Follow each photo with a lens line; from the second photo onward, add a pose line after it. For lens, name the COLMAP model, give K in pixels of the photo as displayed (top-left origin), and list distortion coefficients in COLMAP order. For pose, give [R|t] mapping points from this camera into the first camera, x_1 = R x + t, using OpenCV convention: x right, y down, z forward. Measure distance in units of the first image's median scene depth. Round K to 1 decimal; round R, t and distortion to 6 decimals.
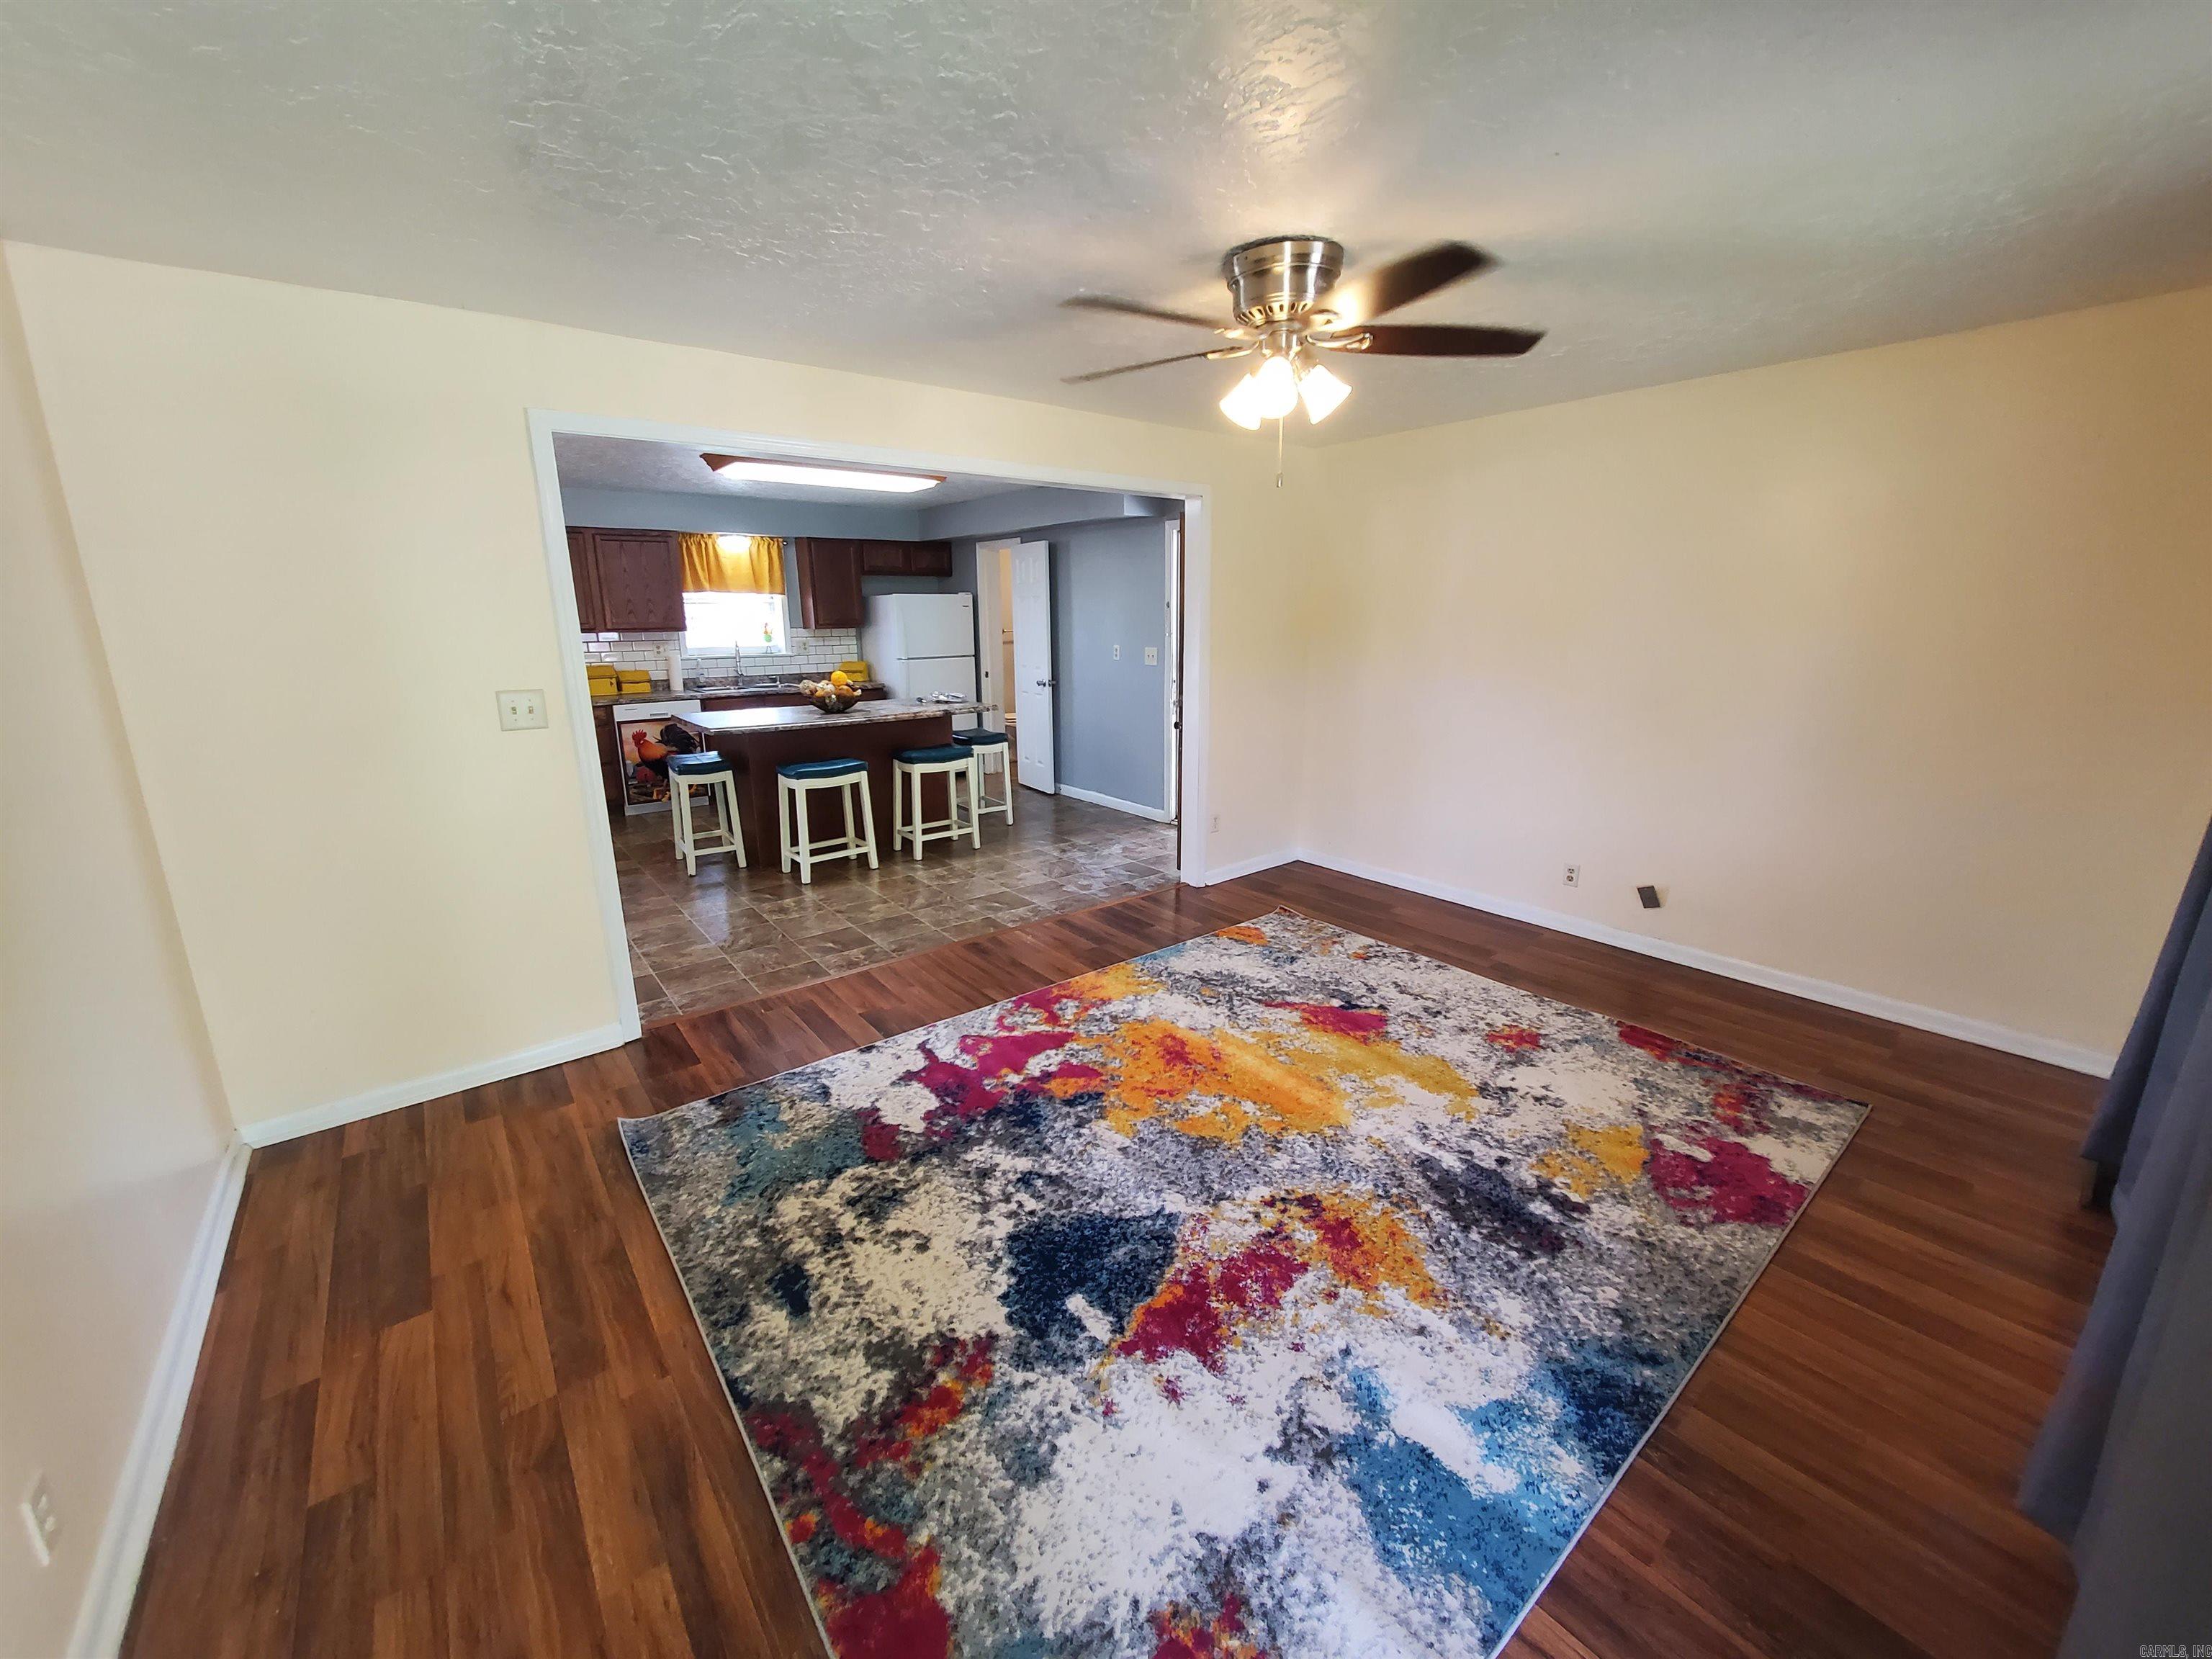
lens RADIAL K [[872.7, 0, 1114.0], [0, 872.7, 821.0], [0, 0, 1]] dist [-0.001503, -0.000956]
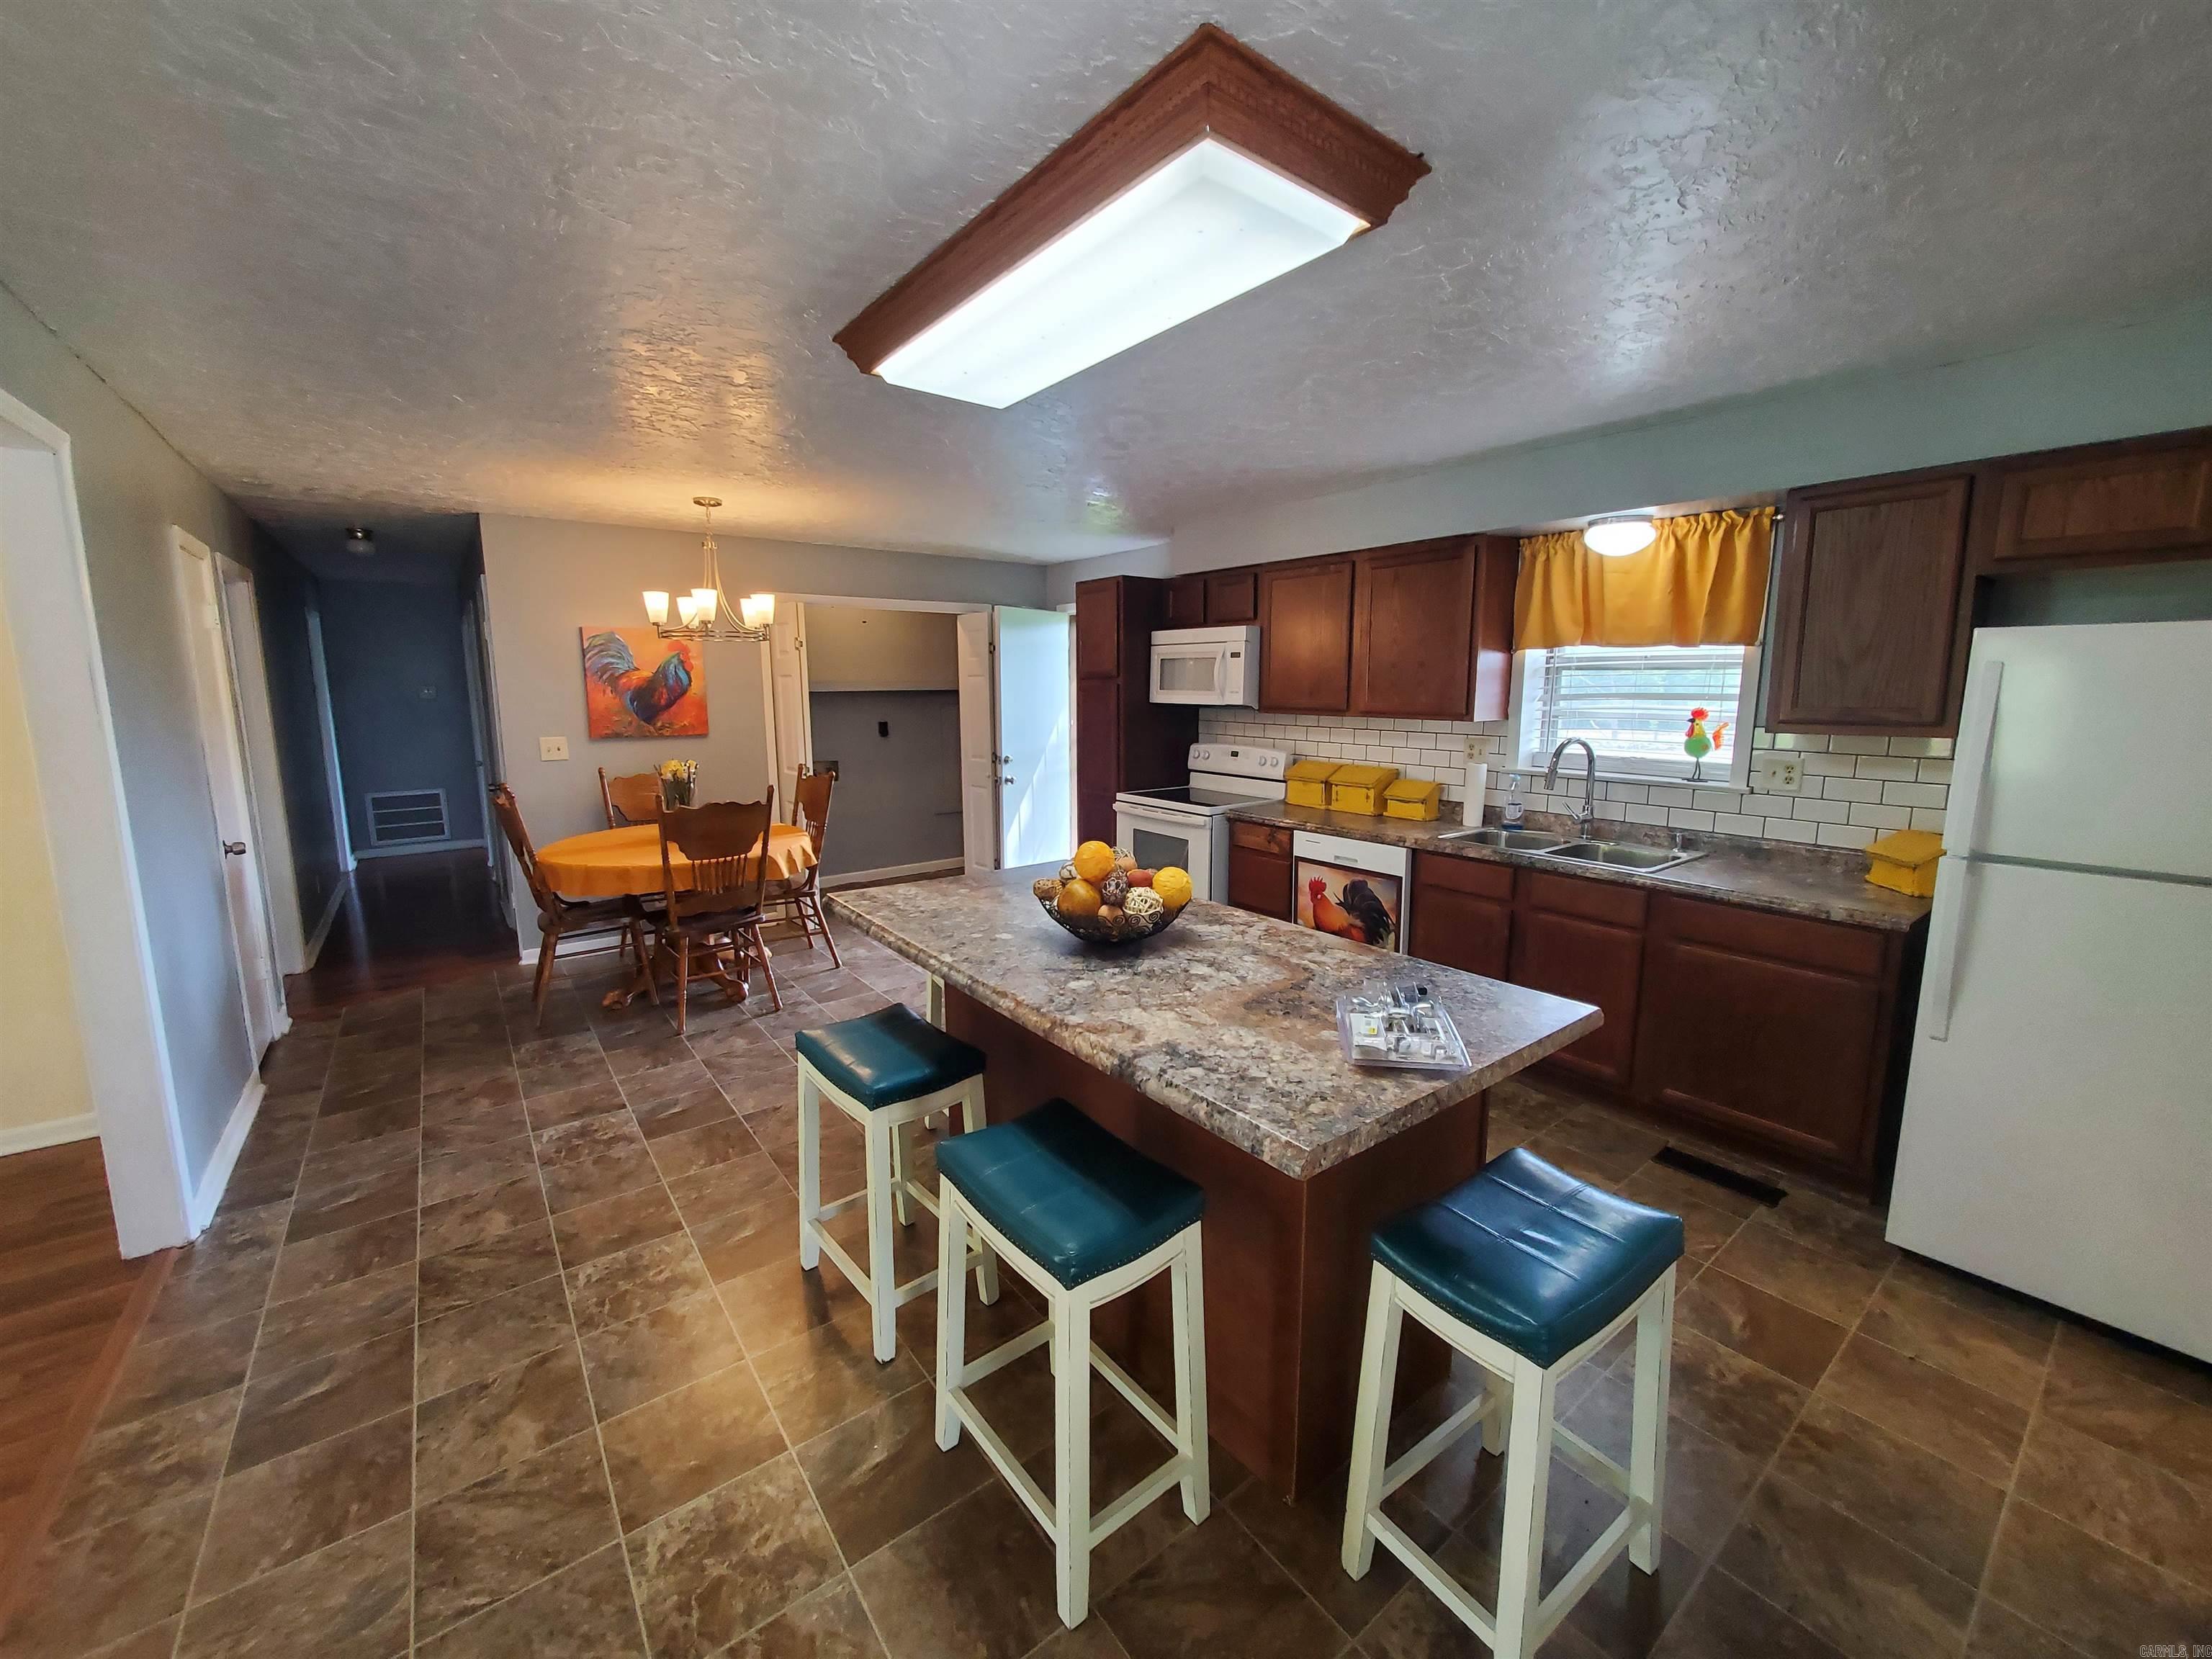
lens RADIAL K [[872.7, 0, 1108.9], [0, 872.7, 821.7], [0, 0, 1]] dist [-0.001503, -0.000956]
pose [[-0.021852, 0.162849, -0.986409, 0.088526], [-0.234597, 0.958262, 0.163399, -0.381558], [0.971847, 0.234979, 0.017263, 1.556835]]
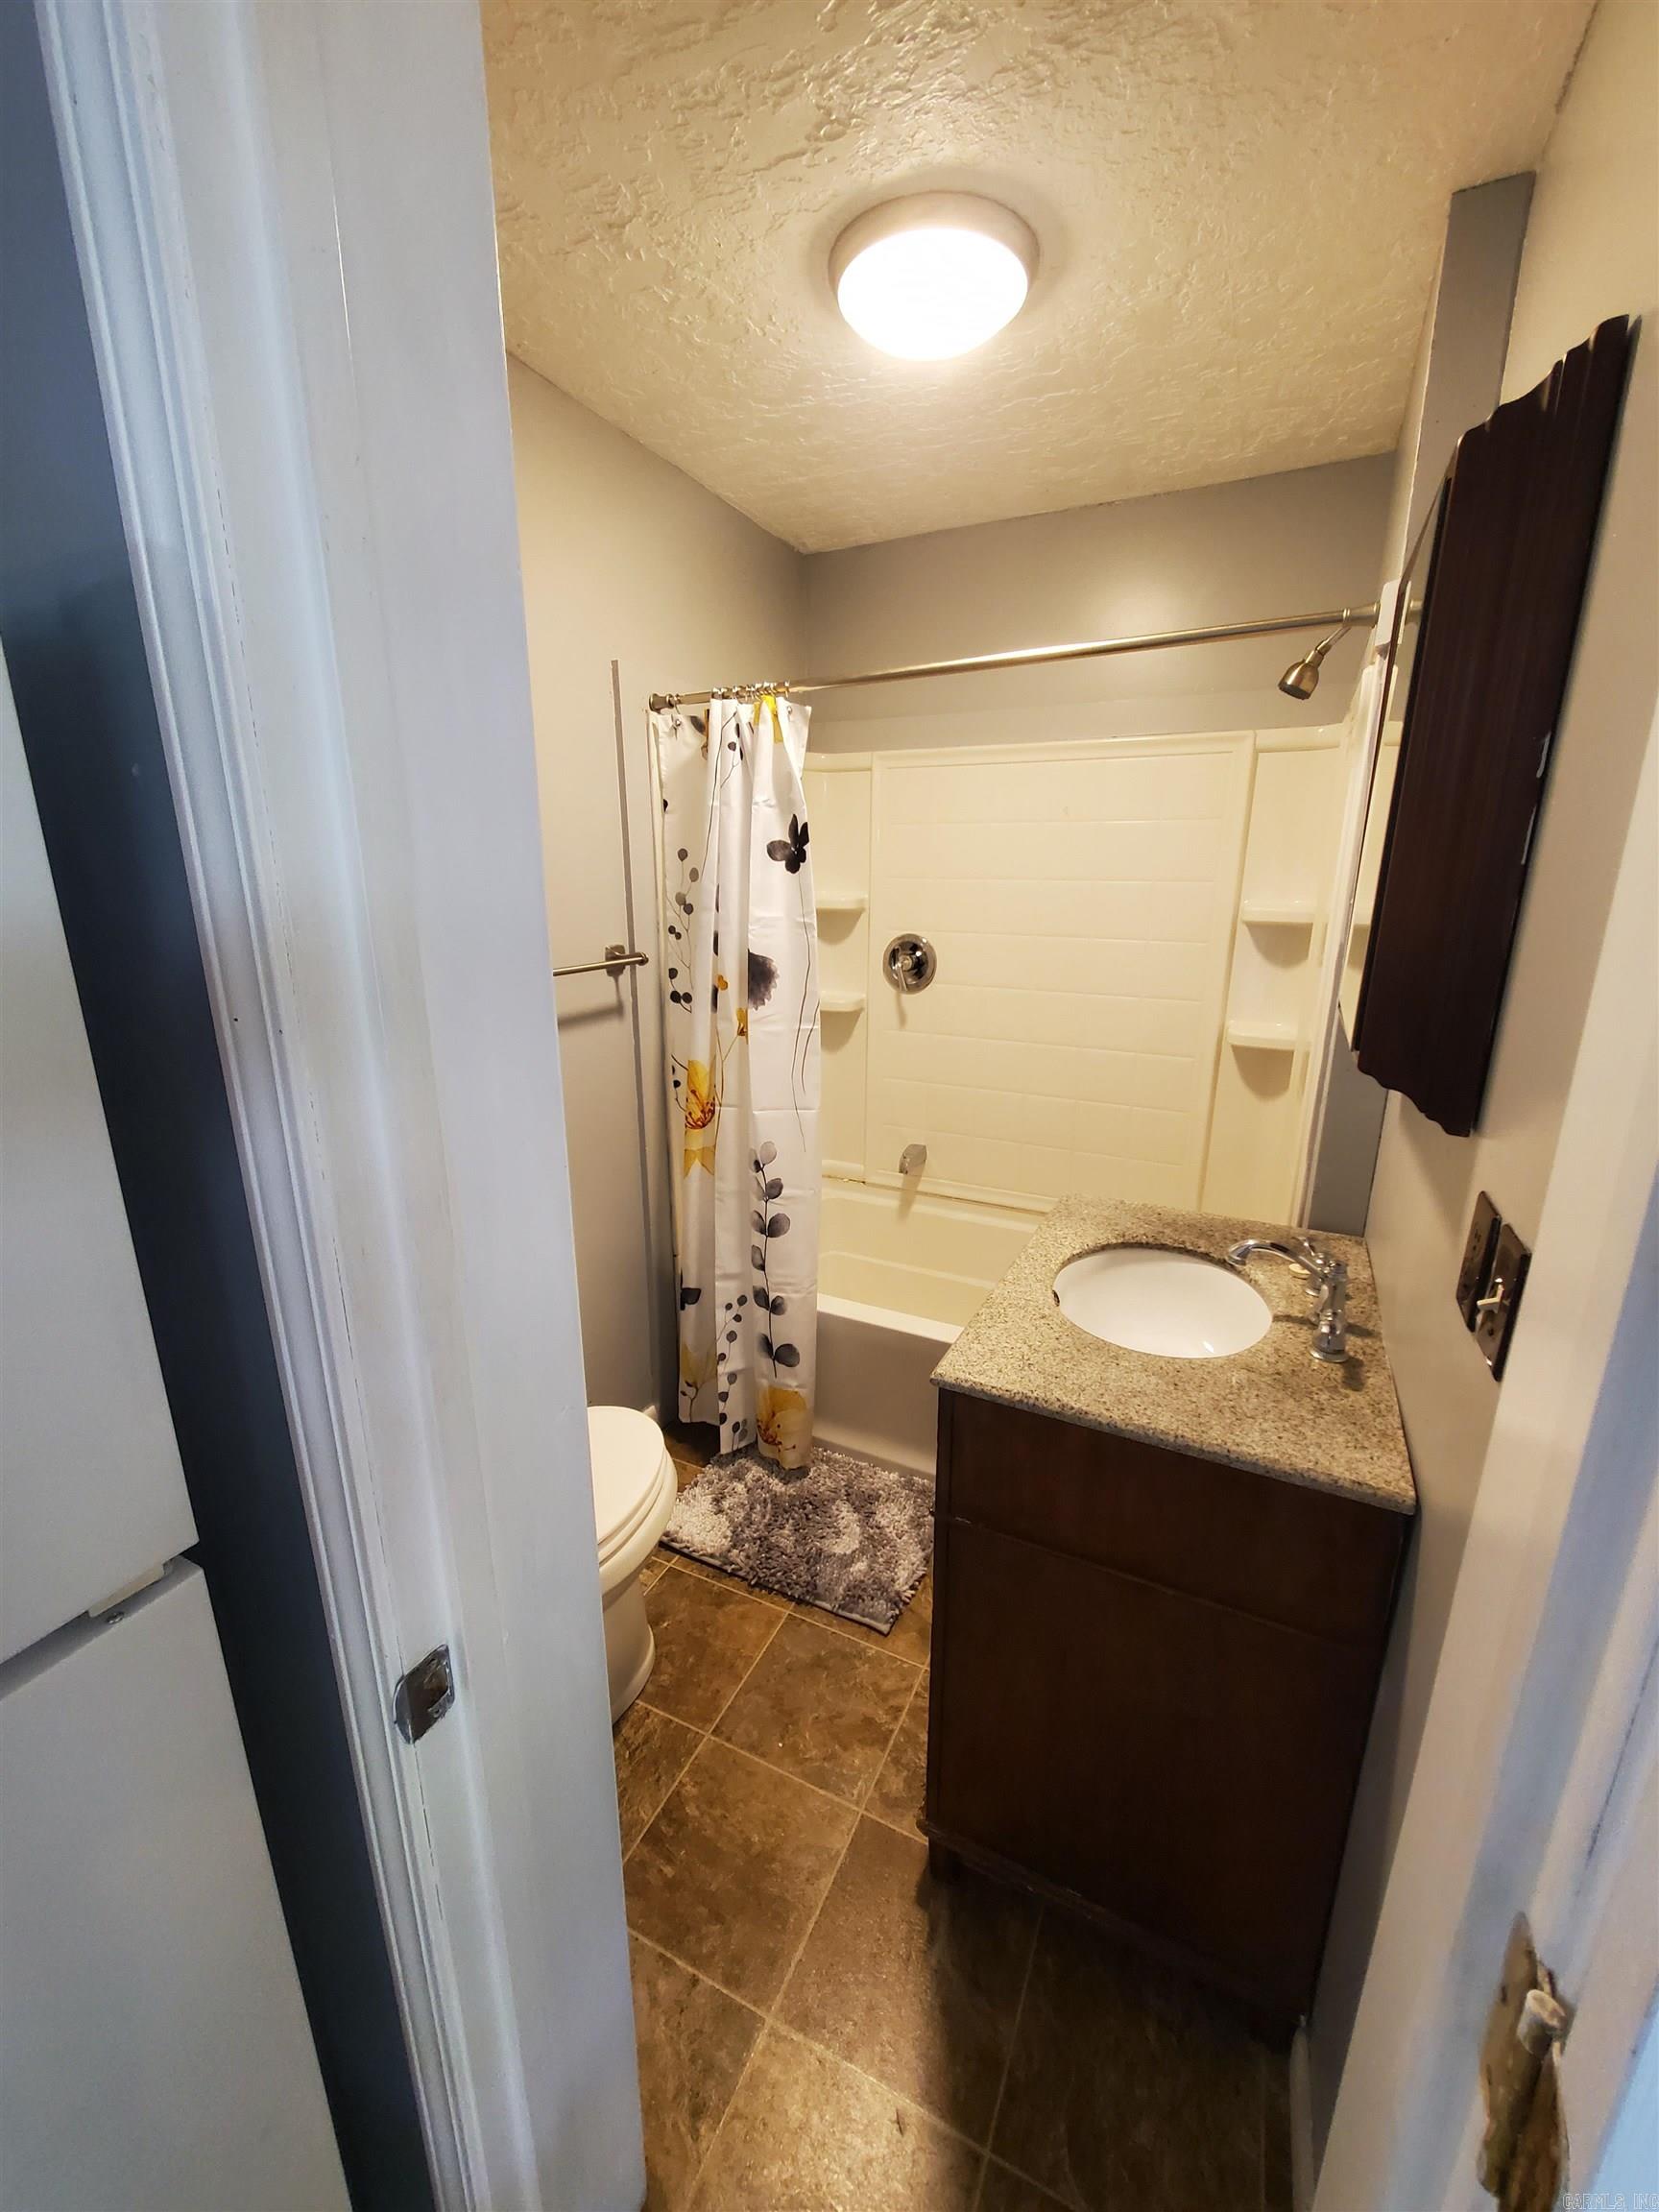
lens RADIAL K [[872.7, 0, 818.2], [0, 872.7, 1118.3], [0, 0, 1]] dist [-0.001503, -0.000956]
pose [[-0.409819, -0.227046, 0.883458, -1.894645], [0.210437, 0.918868, 0.333764, -0.326557], [-0.887561, 0.322696, -0.328791, 1.607245]]
